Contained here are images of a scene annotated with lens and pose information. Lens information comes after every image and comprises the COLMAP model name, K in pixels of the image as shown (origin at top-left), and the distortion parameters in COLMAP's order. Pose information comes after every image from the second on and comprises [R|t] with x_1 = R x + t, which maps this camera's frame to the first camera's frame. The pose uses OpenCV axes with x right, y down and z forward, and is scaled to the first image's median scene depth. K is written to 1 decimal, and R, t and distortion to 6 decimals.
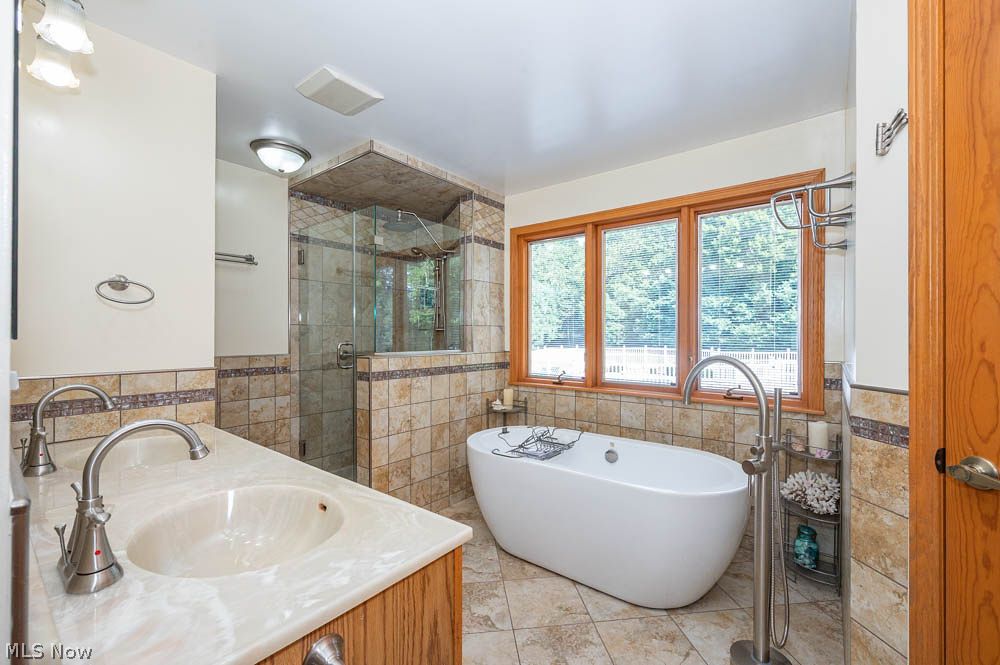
lens RADIAL K [[414.4, 0, 500.0], [0, 414.4, 332.5], [0, 0, 1]] dist [0.002317, 0.000201]
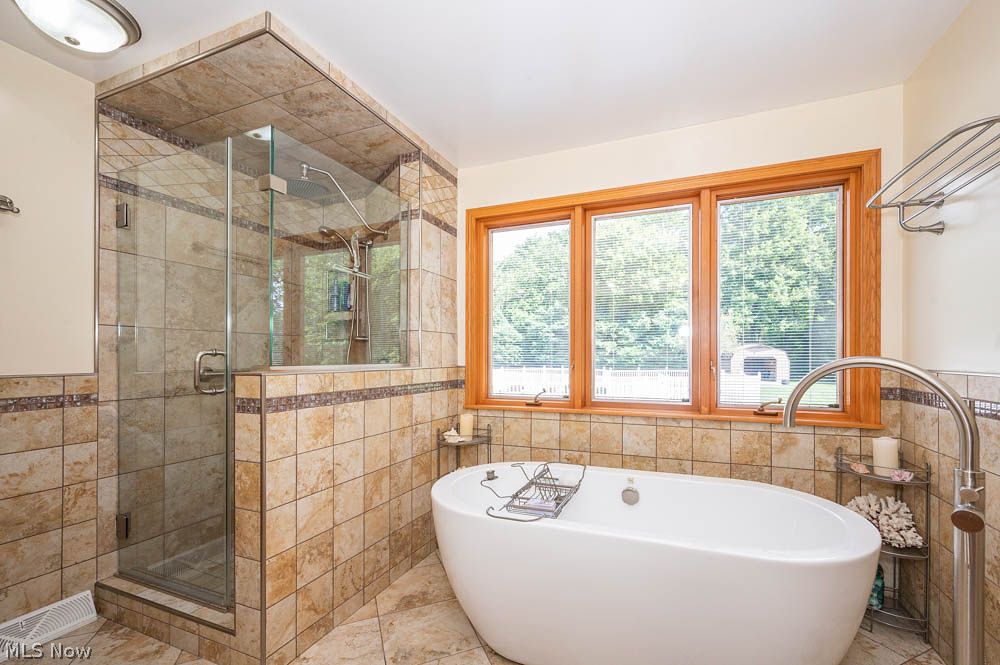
lens RADIAL K [[404.2, 0, 542.4], [0, 404.2, 353.8], [0, 0, 1]] dist [-0.000996, 0.000149]
pose [[0.941585, 0.003518, 0.336758, -0.114649], [-0.003112, 0.999994, -0.001746, 0.027484], [-0.336762, 0.000595, 0.941590, 0.277131]]
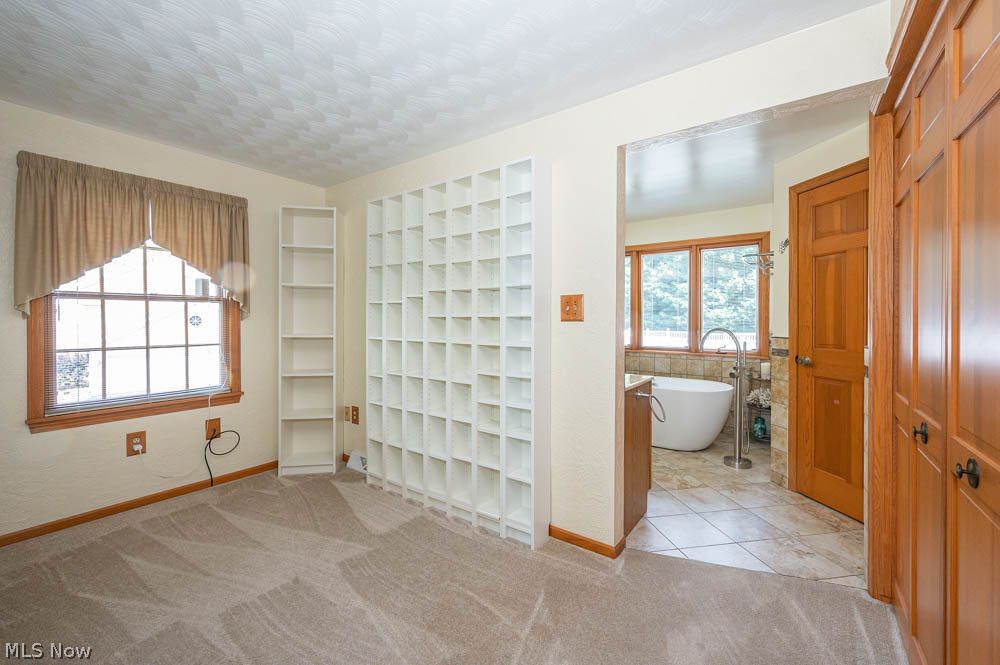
lens RADIAL K [[406.1, 0, 492.2], [0, 406.1, 319.6], [0, 0, 1]] dist [0.001722, 0.000309]
pose [[0.999616, -0.002146, 0.027635, -0.371515], [0.001930, 0.999967, 0.007845, -0.002830], [-0.027651, -0.007788, 0.999587, -0.568119]]
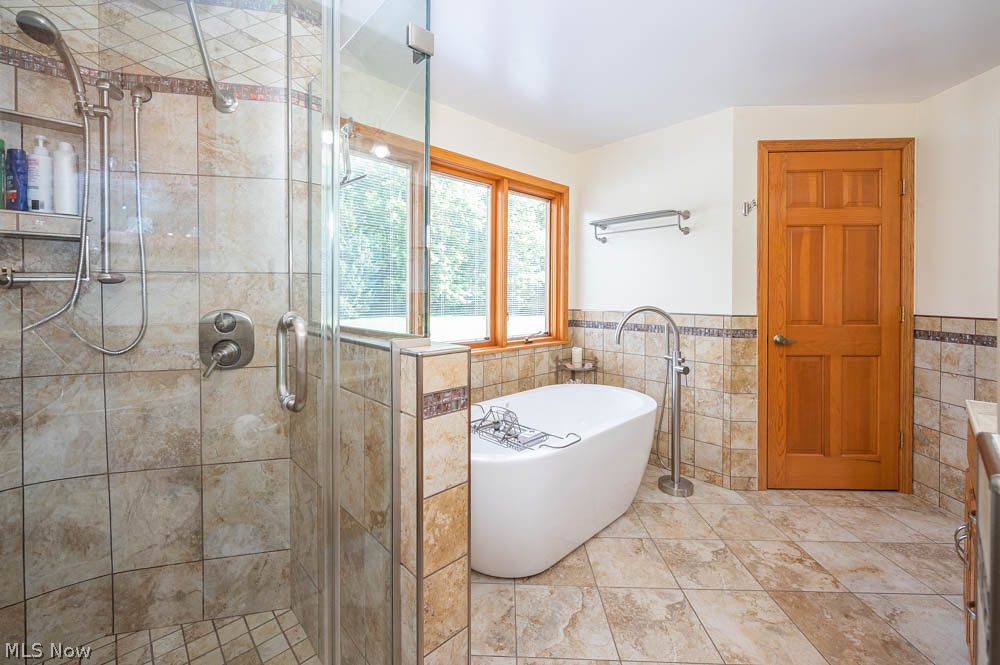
lens RADIAL K [[407.1, 0, 495.8], [0, 407.1, 298.7], [0, 0, 1]] dist [-0.000616, -0.000088]
pose [[0.143143, -0.011805, 0.989632, -0.533187], [-0.006133, 0.999899, 0.012814, 0.006635], [-0.989683, -0.007903, 0.143056, 0.705826]]
